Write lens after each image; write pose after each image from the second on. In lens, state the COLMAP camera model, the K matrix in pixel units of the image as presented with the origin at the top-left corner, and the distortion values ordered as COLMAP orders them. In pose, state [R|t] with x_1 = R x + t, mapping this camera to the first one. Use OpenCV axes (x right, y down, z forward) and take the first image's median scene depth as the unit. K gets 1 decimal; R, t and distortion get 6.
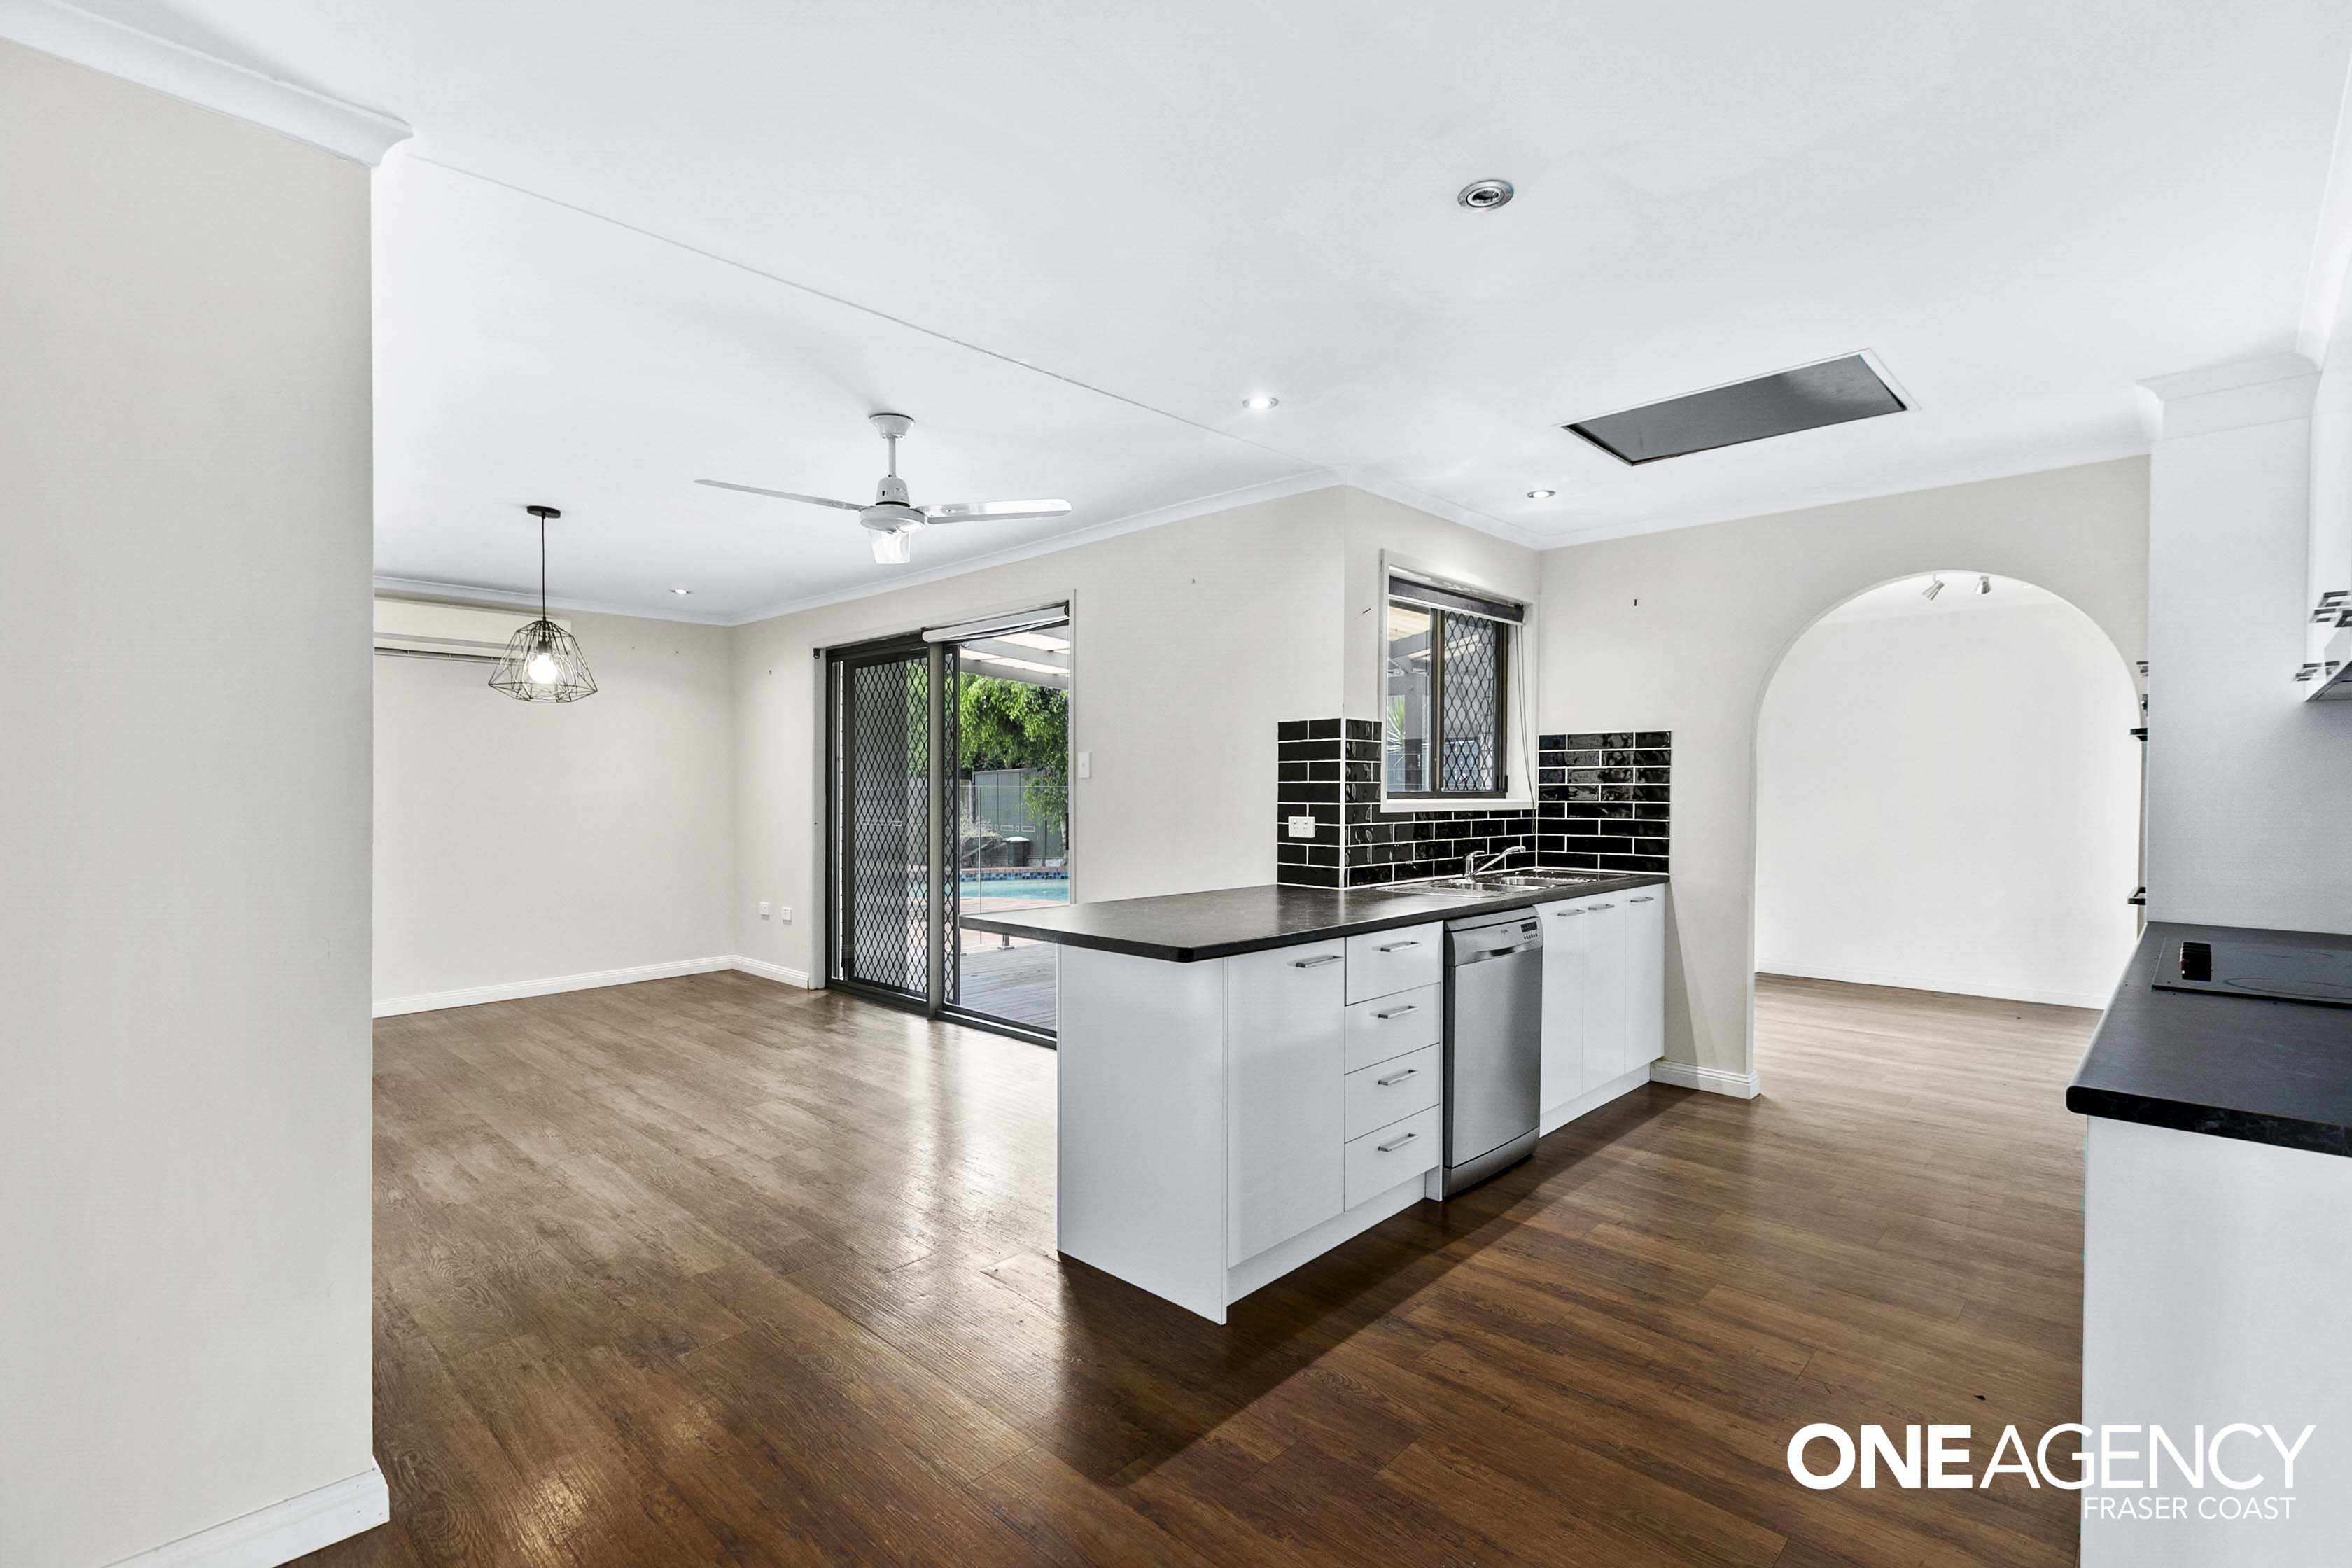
lens RADIAL K [[1069.9, 0, 1184.5], [0, 1069.9, 794.5], [0, 0, 1]] dist [-0.001569, -0.000317]
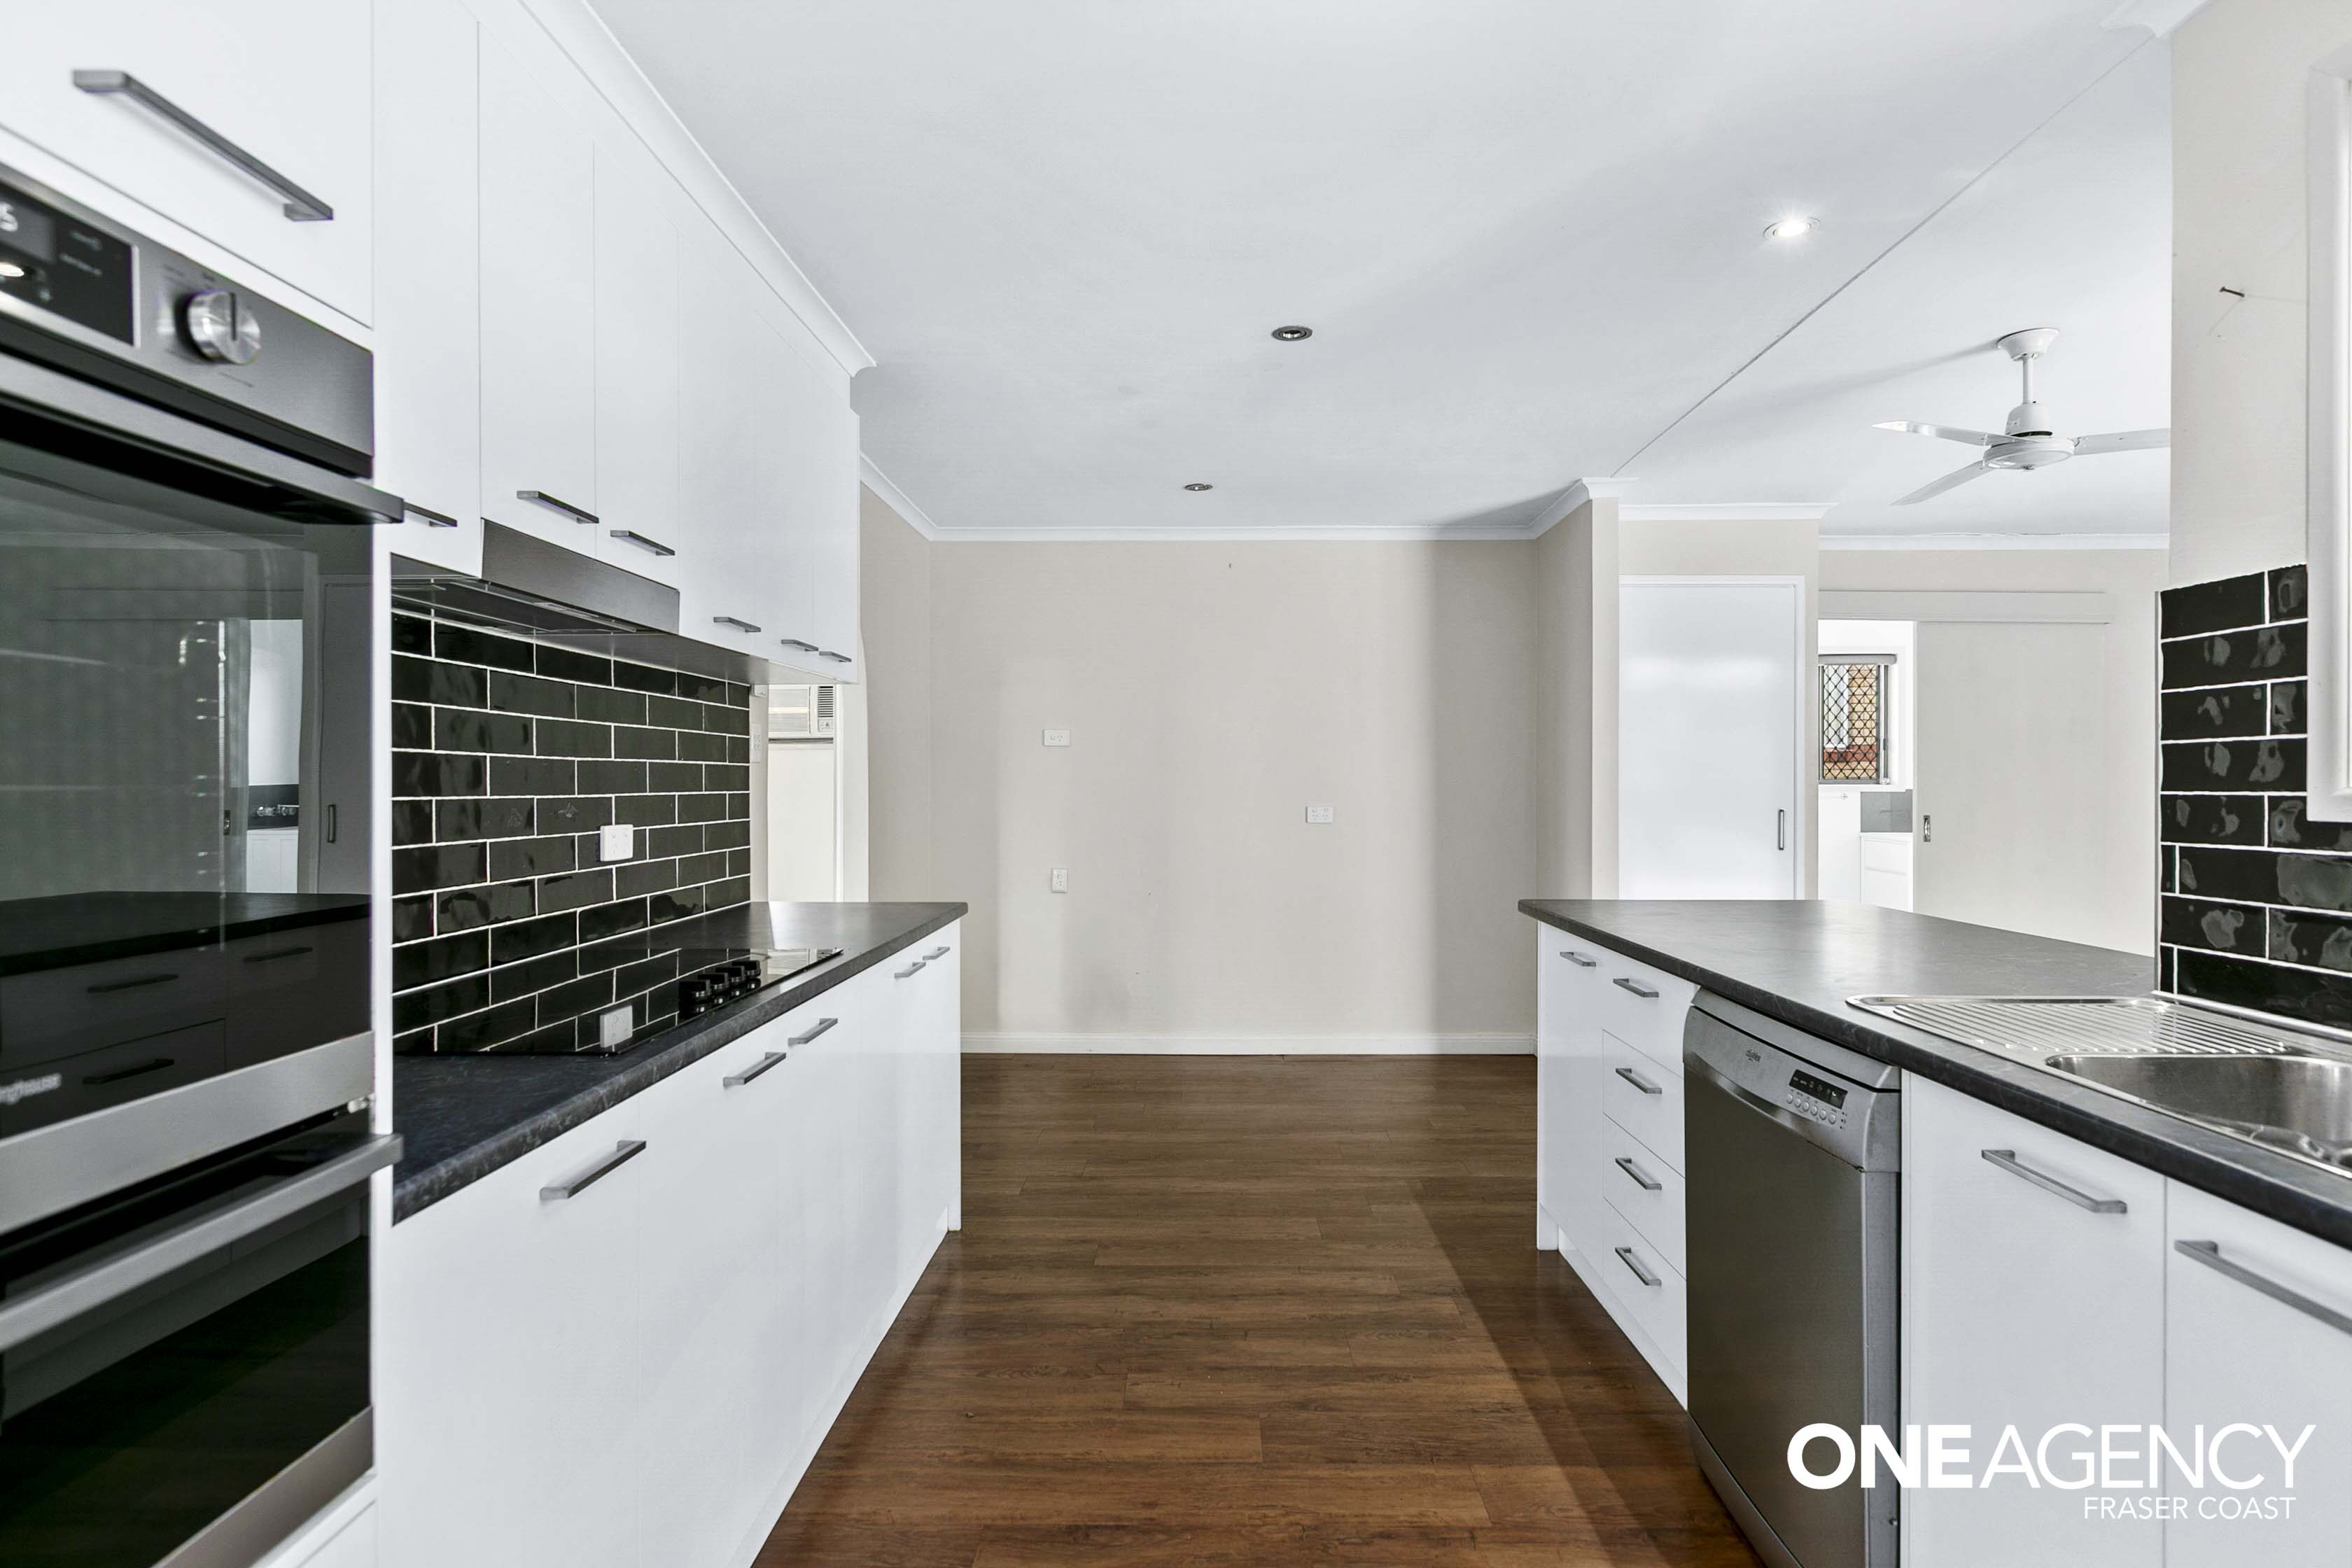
lens RADIAL K [[1209.2, 0, 1166.6], [0, 1209.2, 784.2], [0, 0, 1]] dist [-0.005051, -0.000715]
pose [[-0.746551, 0.002613, -0.665323, 0.648867], [0.001315, 0.999996, 0.002452, 0.003084], [0.665327, 0.000956, -0.746552, 0.935951]]
